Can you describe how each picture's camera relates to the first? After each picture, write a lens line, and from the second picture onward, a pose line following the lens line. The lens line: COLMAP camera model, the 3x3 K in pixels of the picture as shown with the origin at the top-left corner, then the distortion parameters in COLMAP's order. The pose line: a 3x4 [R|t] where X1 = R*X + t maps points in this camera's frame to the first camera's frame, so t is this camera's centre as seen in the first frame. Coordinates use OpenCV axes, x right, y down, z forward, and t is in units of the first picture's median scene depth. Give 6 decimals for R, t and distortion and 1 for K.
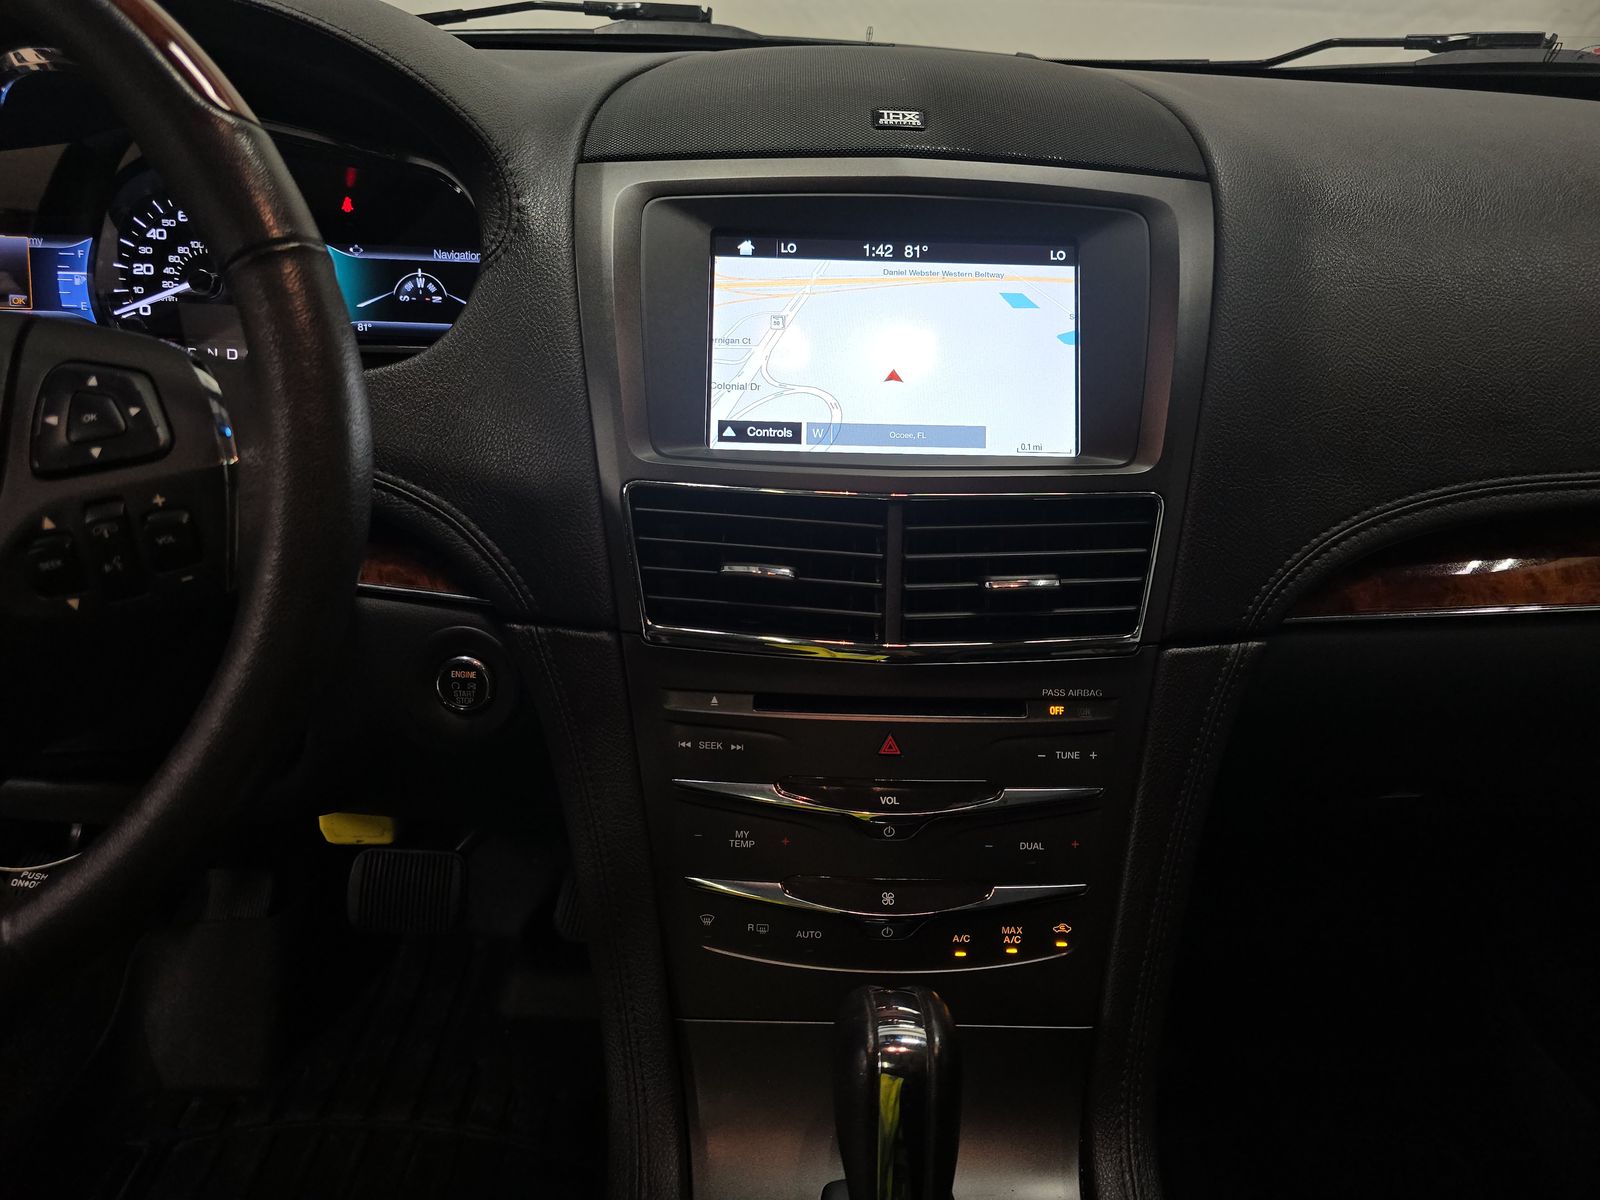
lens RADIAL K [[1064.1, 0, 797.4], [0, 1064.1, 607.7], [0, 0, 1]] dist [0.053521, -0.045931]
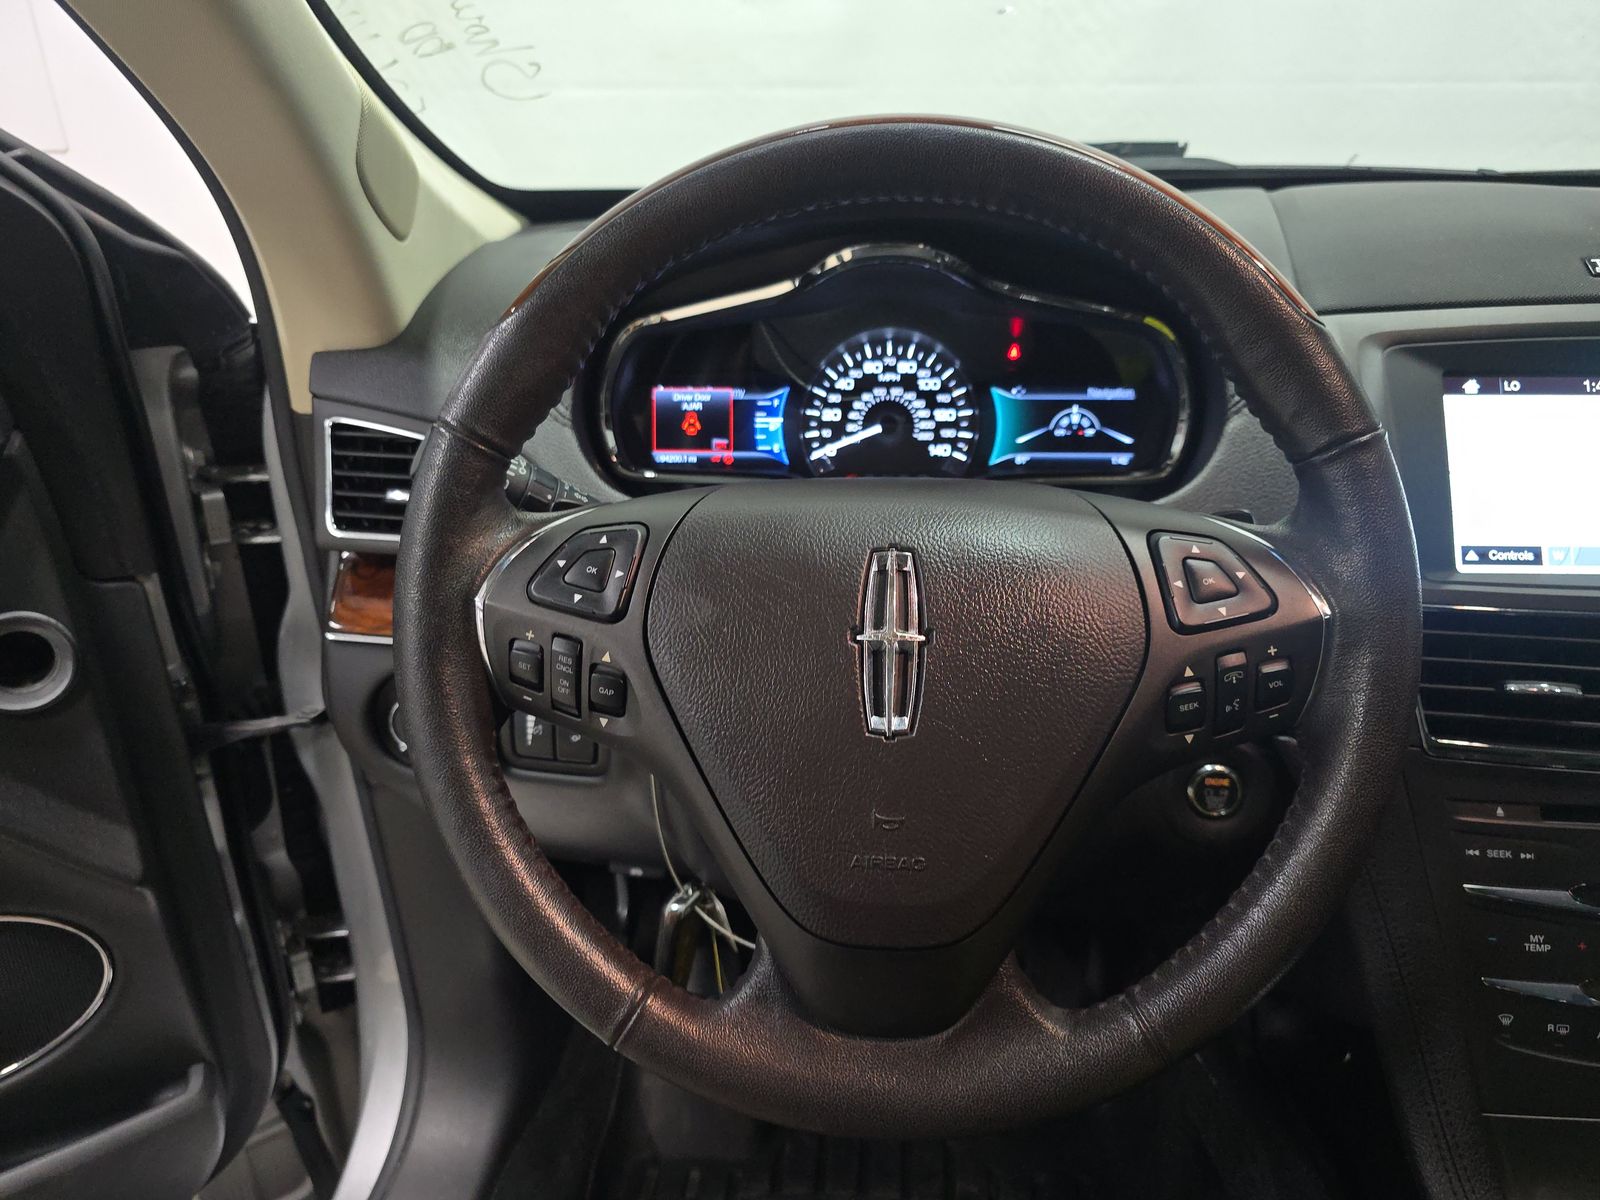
lens RADIAL K [[1064.1, 0, 791.2], [0, 1064.1, 608.5], [0, 0, 1]] dist [0.053521, -0.045931]
pose [[0.998002, -0.012031, -0.062030, -0.583676], [0.008617, 0.998448, -0.055015, -0.049929], [0.062595, 0.054371, 0.996557, -0.105535]]
